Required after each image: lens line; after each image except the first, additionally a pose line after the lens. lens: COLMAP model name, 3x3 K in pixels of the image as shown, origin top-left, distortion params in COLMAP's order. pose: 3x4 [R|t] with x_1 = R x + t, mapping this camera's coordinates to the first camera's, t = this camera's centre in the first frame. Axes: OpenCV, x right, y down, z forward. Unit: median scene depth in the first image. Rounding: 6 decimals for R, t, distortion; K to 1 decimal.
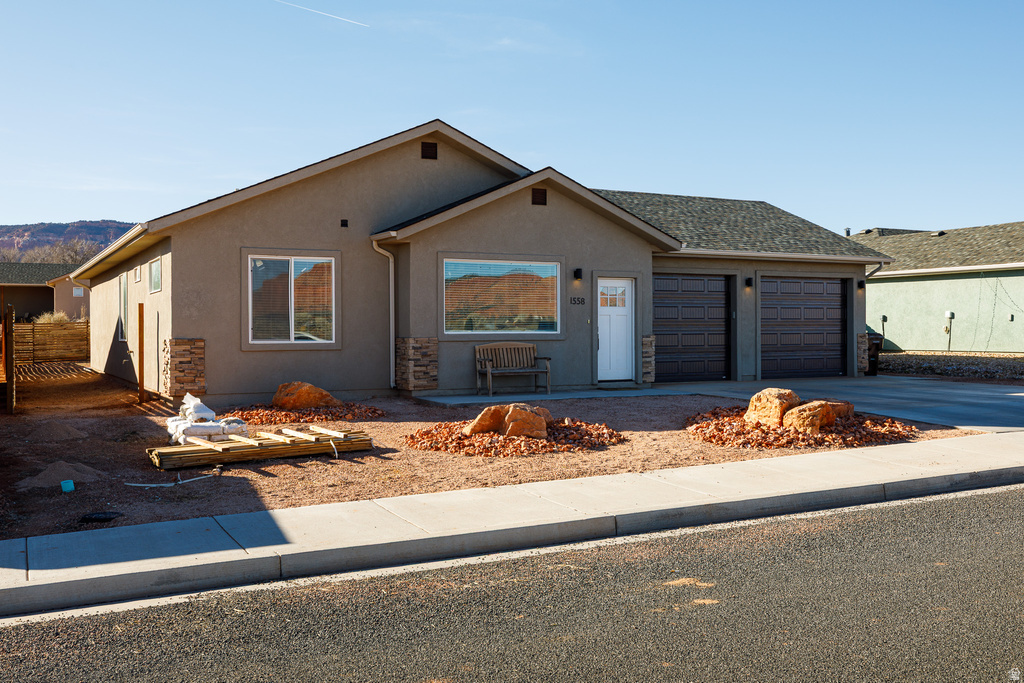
lens RADIAL K [[960.3, 0, 508.7], [0, 960.3, 330.7], [0, 0, 1]] dist [0.033107, 0.000000]
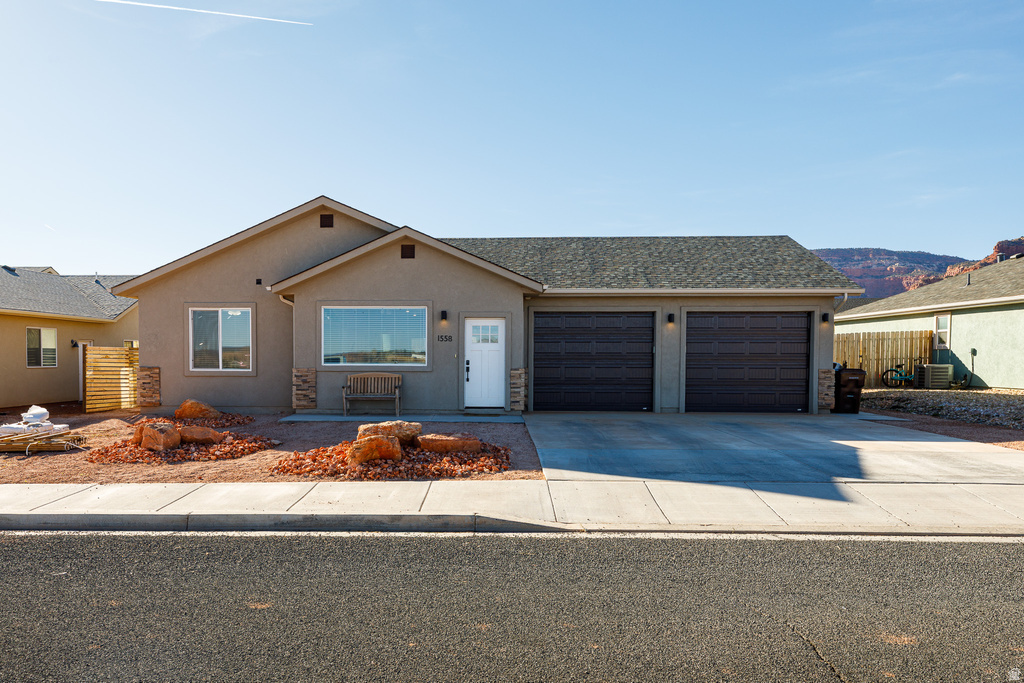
lens RADIAL K [[751.4, 0, 460.8], [0, 751.4, 370.7], [0, 0, 1]] dist [0.019778, 0.001466]
pose [[0.863742, 0.017638, -0.503626, 0.551531], [-0.006964, 0.999710, 0.023068, -0.012946], [0.503886, -0.016418, 0.863614, 0.218843]]
